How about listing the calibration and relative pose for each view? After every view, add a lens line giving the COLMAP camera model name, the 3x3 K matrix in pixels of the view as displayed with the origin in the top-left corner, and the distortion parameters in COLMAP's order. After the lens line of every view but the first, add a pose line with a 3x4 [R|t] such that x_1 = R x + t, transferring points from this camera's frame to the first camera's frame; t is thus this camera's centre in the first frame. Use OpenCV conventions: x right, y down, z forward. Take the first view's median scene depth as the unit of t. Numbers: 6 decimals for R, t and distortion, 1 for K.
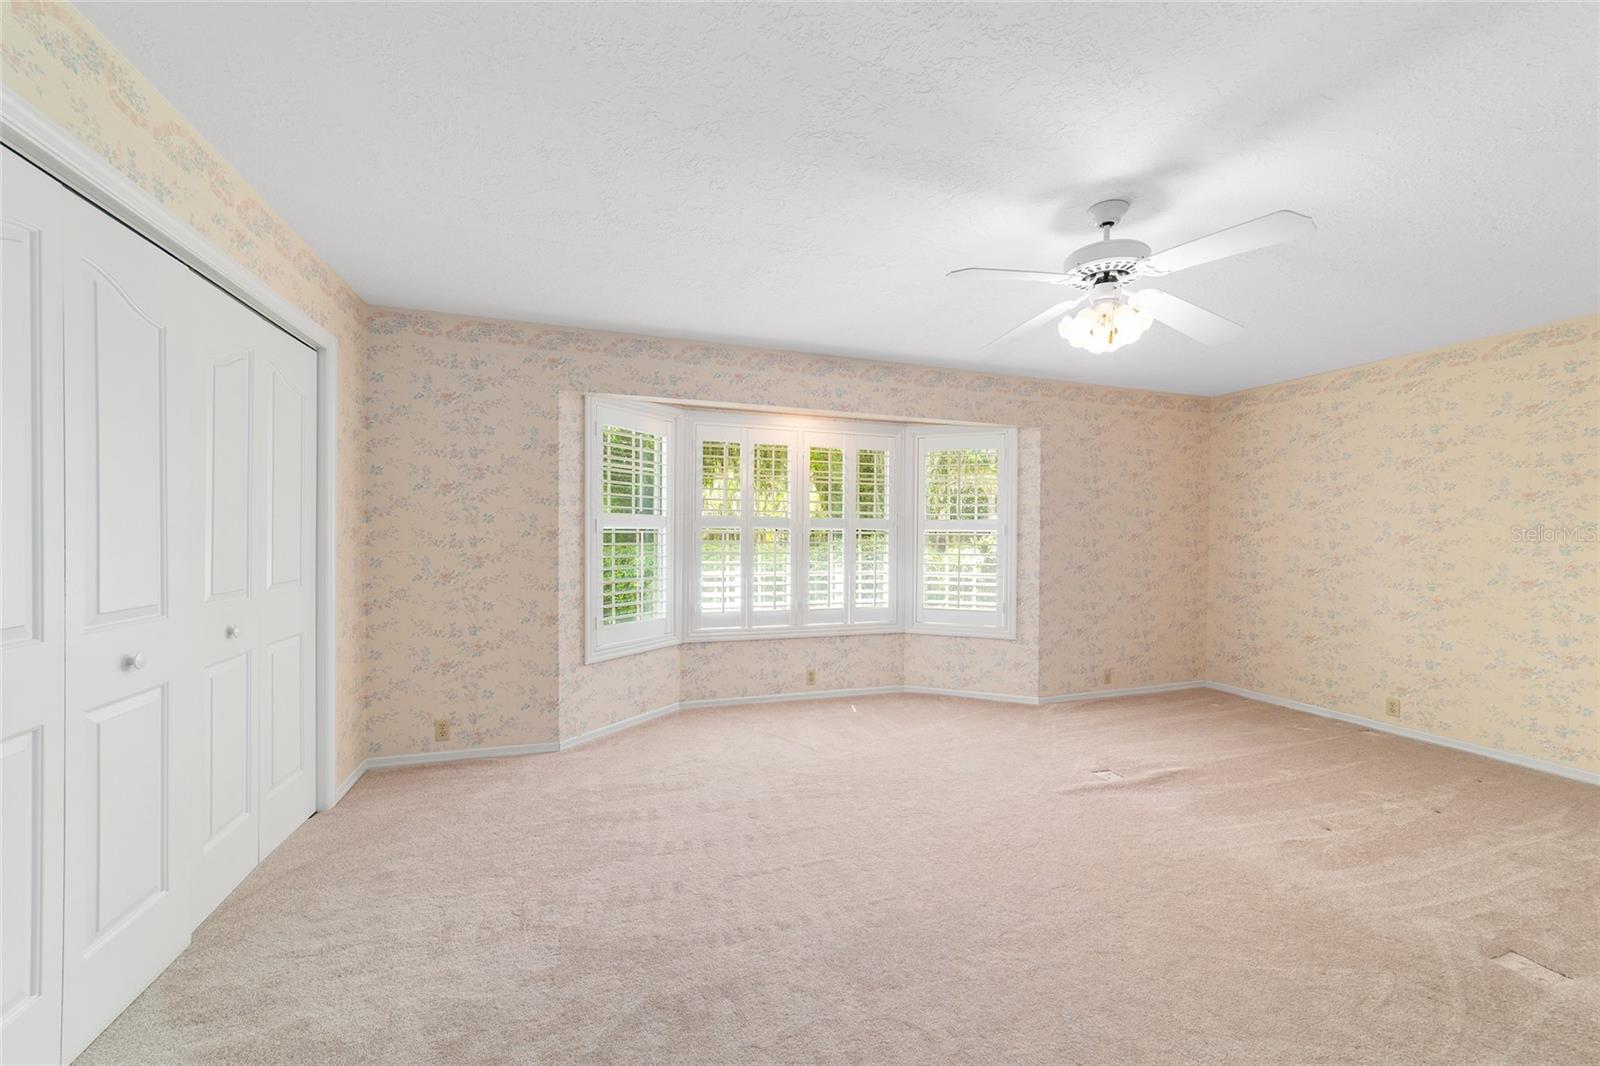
lens RADIAL K [[614.5, 0, 798.5], [0, 614.5, 536.2], [0, 0, 1]] dist [-0.019610, 0.009321]
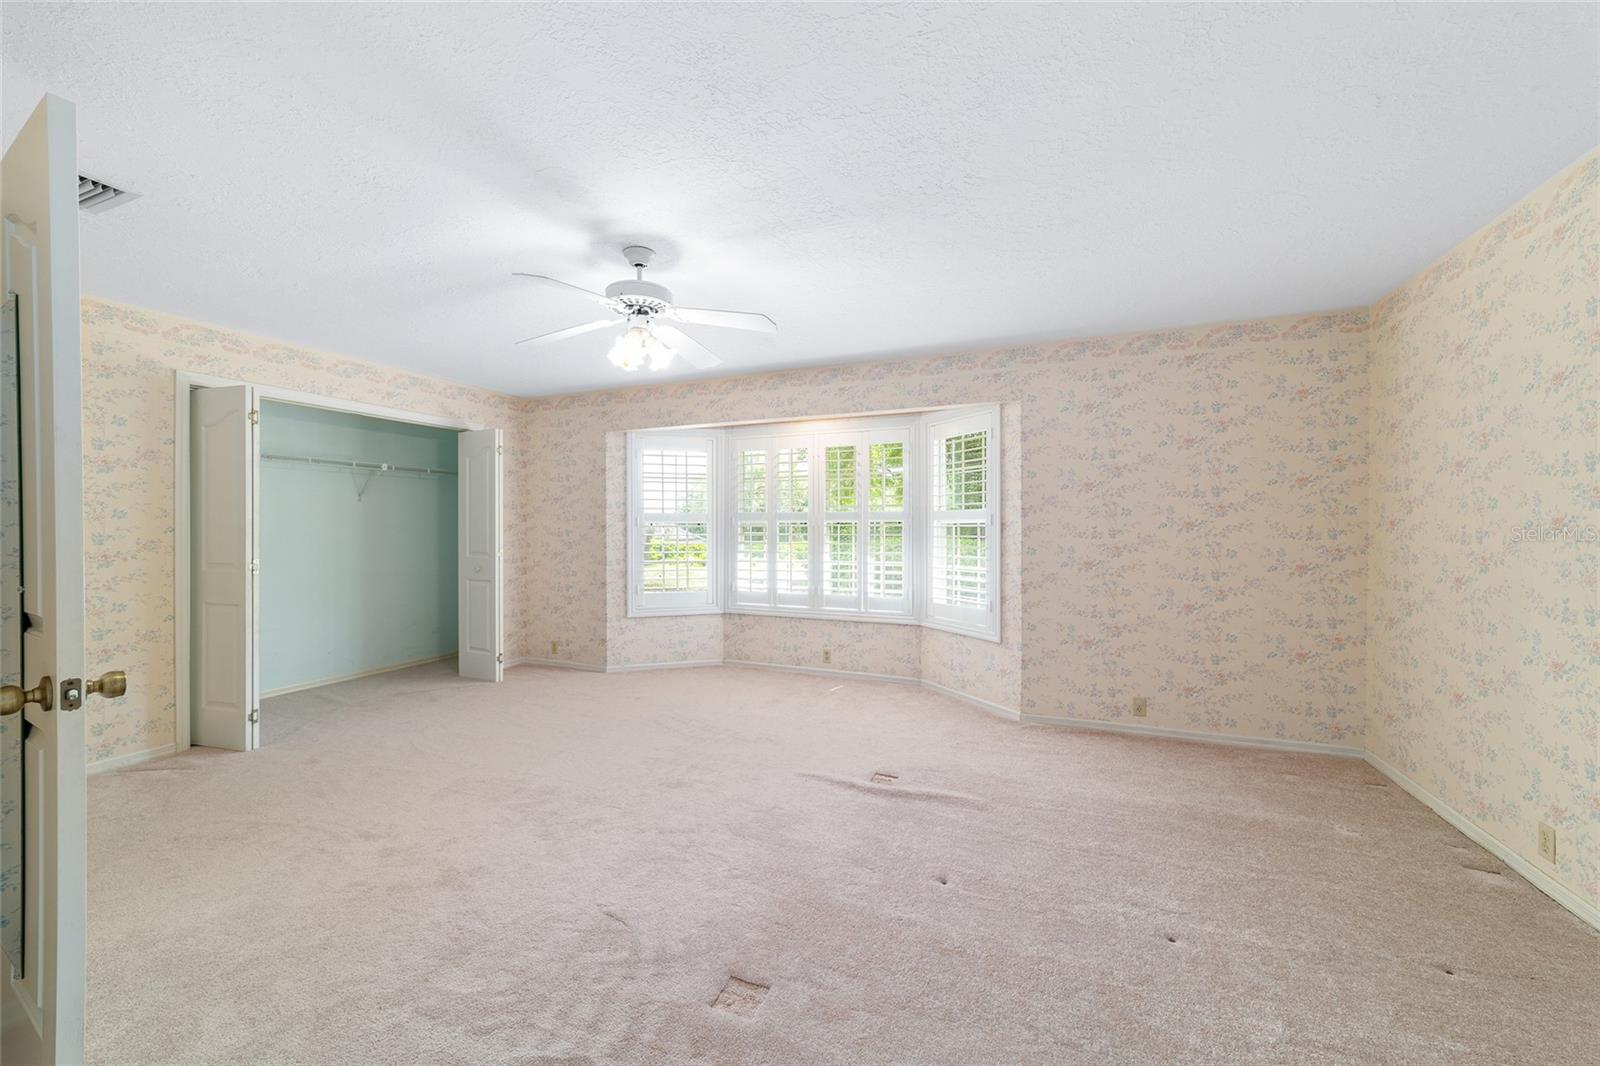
lens RADIAL K [[612.1, 0, 799.5], [0, 612.1, 527.6], [0, 0, 1]] dist [-0.019517, 0.008797]
pose [[0.748860, -0.008408, -0.662675, 0.761522], [0.004826, 0.999962, -0.007234, 0.007296], [0.662711, 0.002219, 0.748872, 0.154034]]
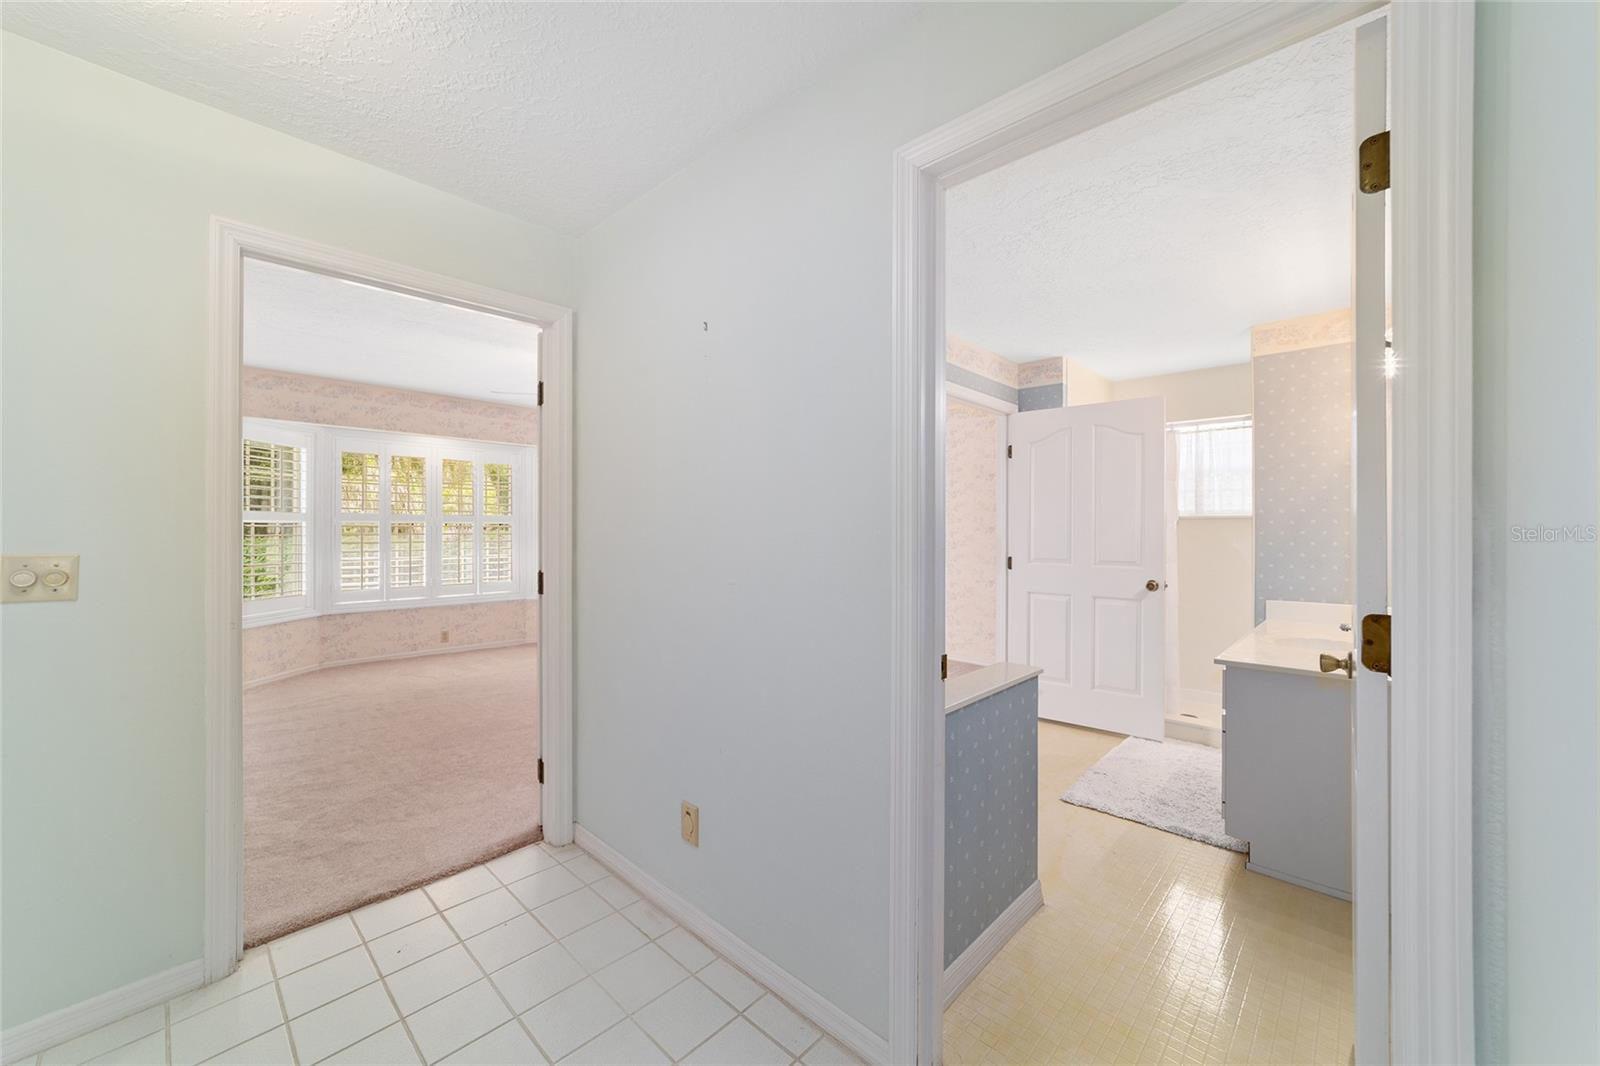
lens RADIAL K [[612.1, 0, 799.5], [0, 612.1, 527.6], [0, 0, 1]] dist [-0.019517, 0.008797]
pose [[0.887145, -0.004550, 0.461468, 0.100207], [0.004046, 0.999990, 0.002081, -0.001284], [-0.461473, 0.000021, 0.887154, -0.525109]]
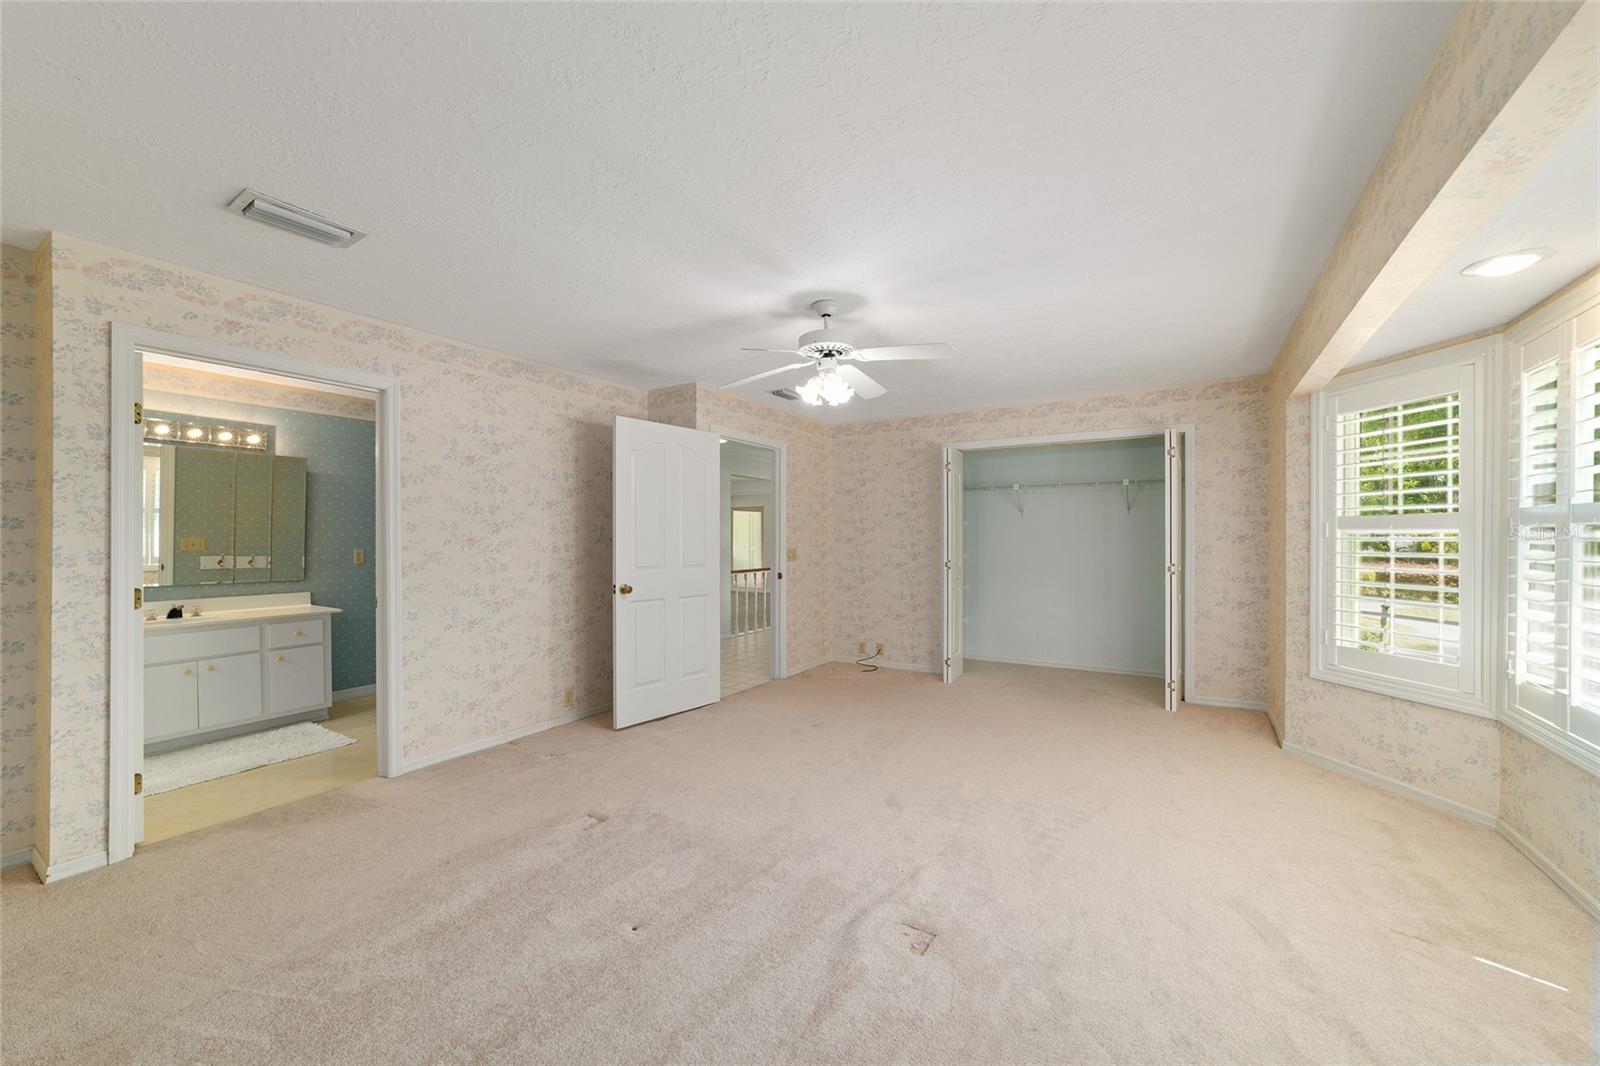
lens RADIAL K [[630.3, 0, 814.4], [0, 630.3, 536.0], [0, 0, 1]] dist [-0.000715, 0.009404]
pose [[-0.760181, -0.006589, -0.649678, 0.725748], [-0.005609, 0.999978, -0.003578, -0.001481], [0.649688, 0.000924, -0.760201, 1.033707]]
